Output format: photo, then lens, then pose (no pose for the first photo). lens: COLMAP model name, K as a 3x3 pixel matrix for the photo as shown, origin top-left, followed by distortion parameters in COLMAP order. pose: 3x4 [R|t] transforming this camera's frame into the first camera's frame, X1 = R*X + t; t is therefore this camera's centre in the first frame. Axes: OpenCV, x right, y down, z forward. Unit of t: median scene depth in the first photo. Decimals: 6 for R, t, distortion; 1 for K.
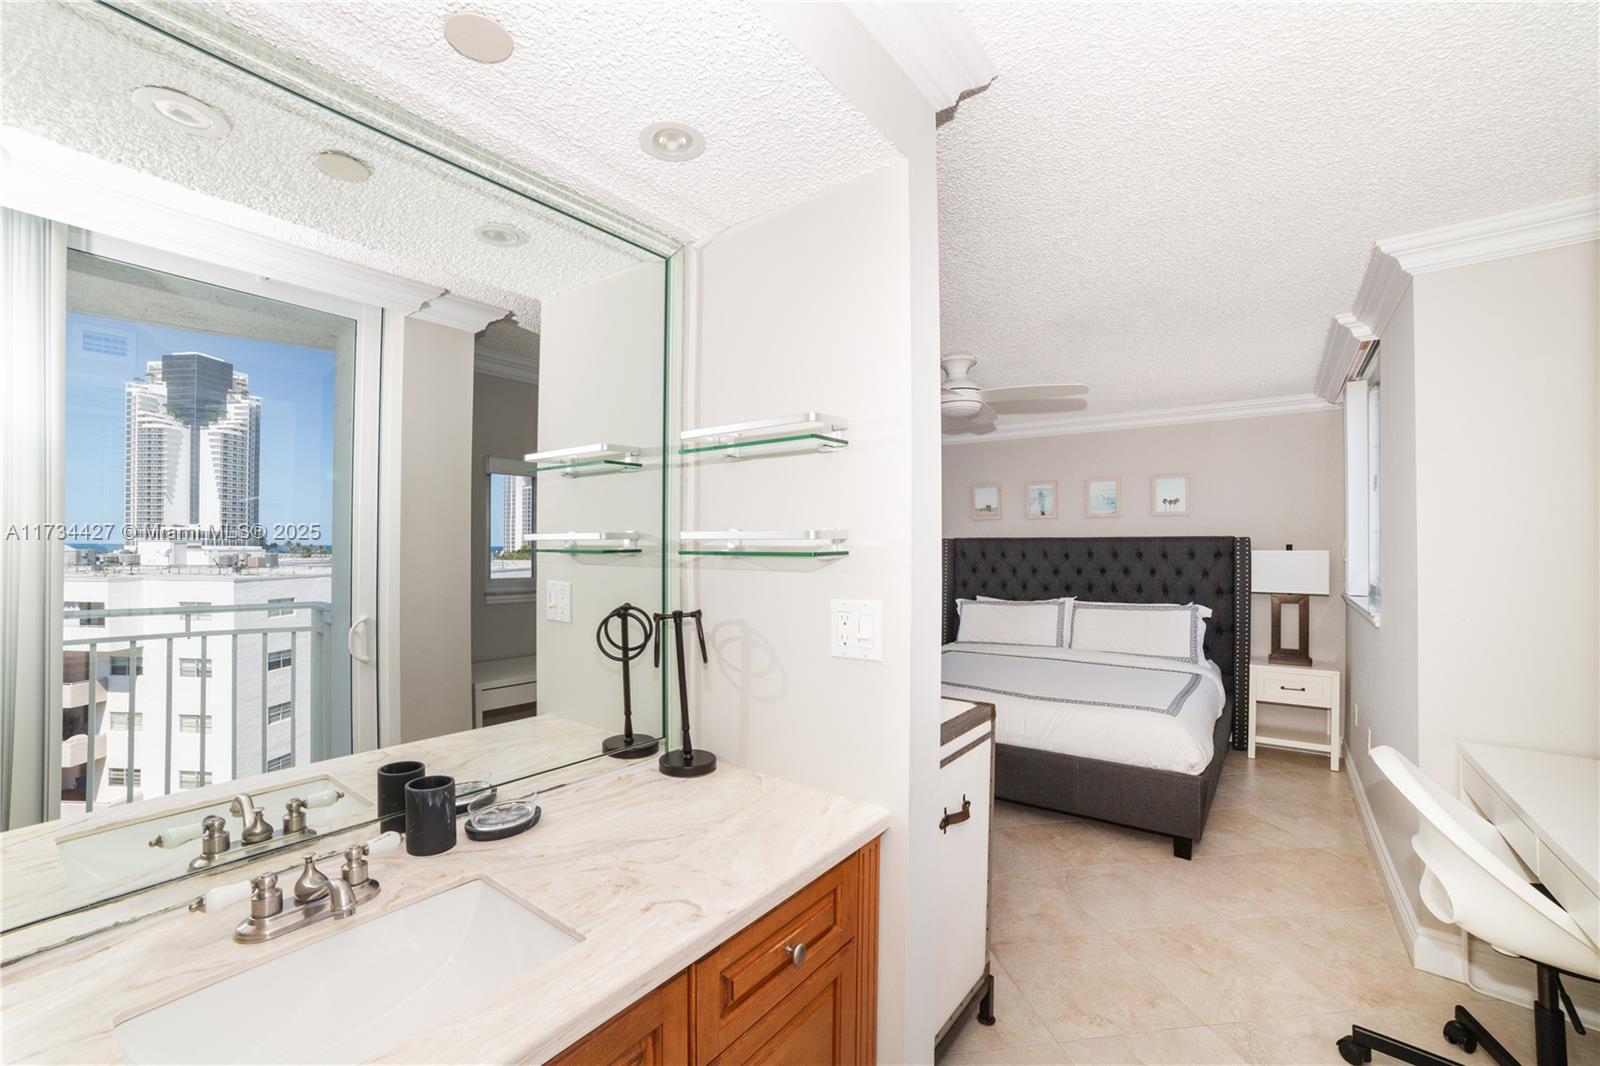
lens RADIAL K [[648.1, 0, 783.3], [0, 648.1, 556.7], [0, 0, 1]] dist [-0.013667, -0.000019]
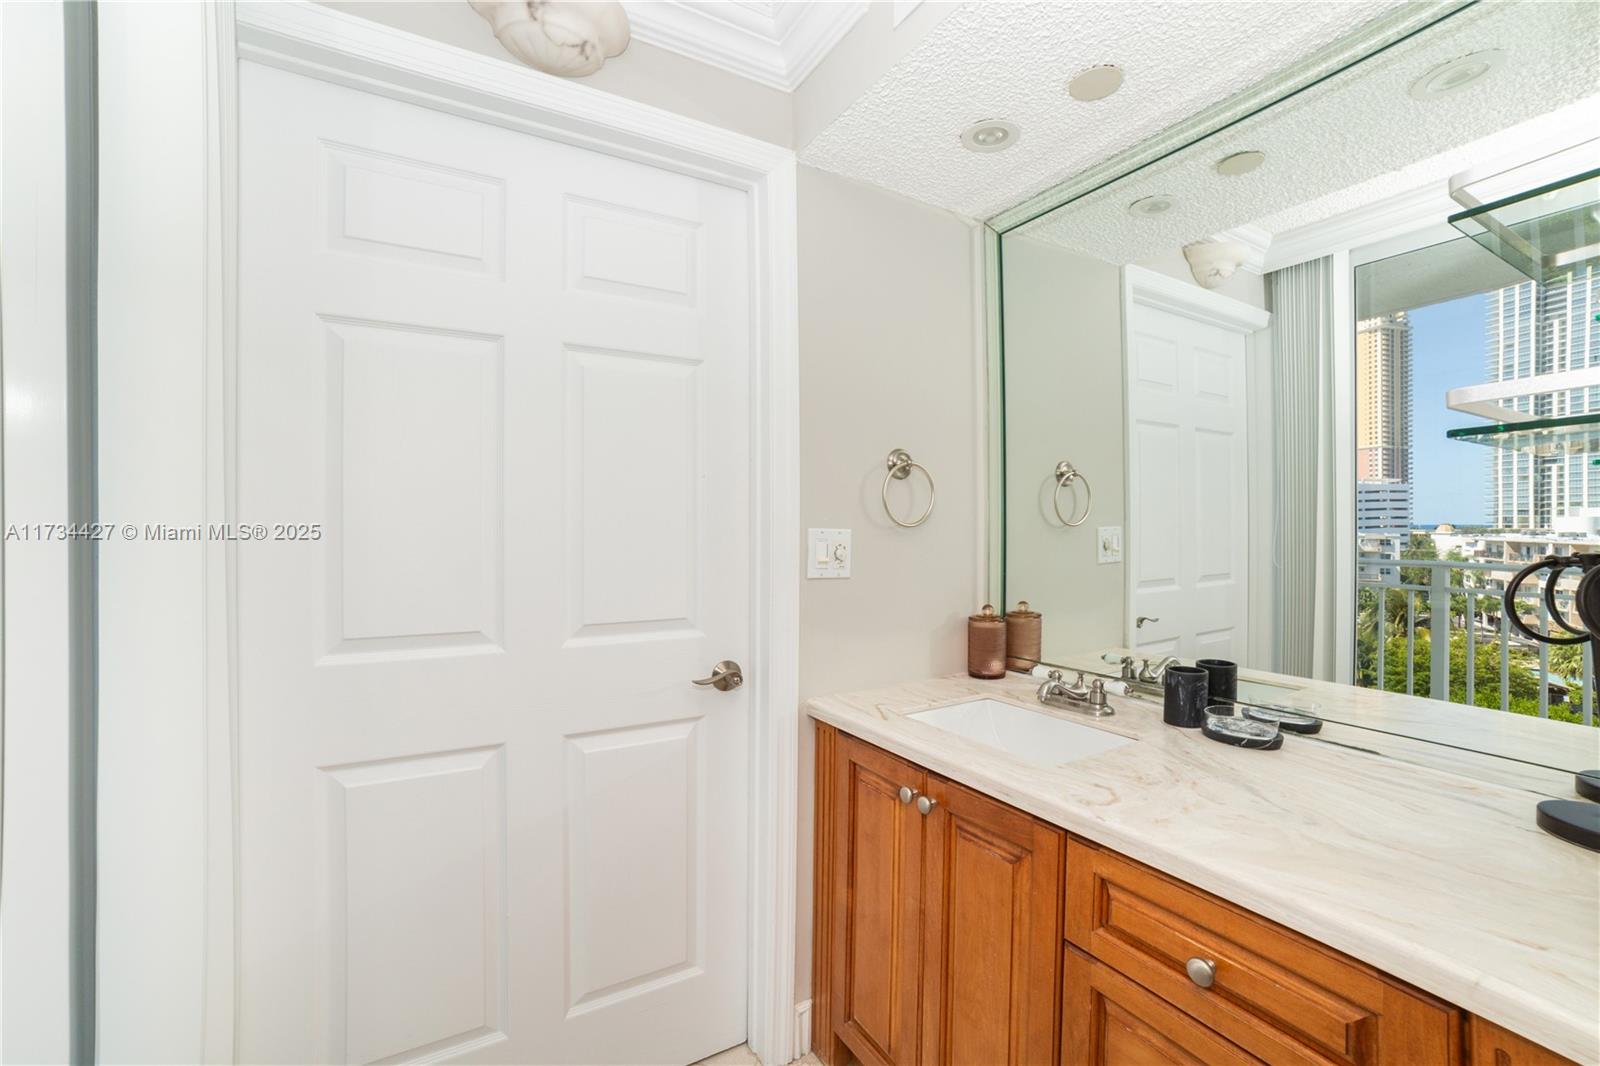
lens RADIAL K [[673.8, 0, 809.9], [0, 673.8, 514.7], [0, 0, 1]] dist [-0.066013, 0.018106]
pose [[-0.353847, -0.021646, -0.935053, 0.860723], [-0.006920, 0.999765, -0.020525, 0.102363], [0.935278, -0.000792, -0.353913, 0.808664]]
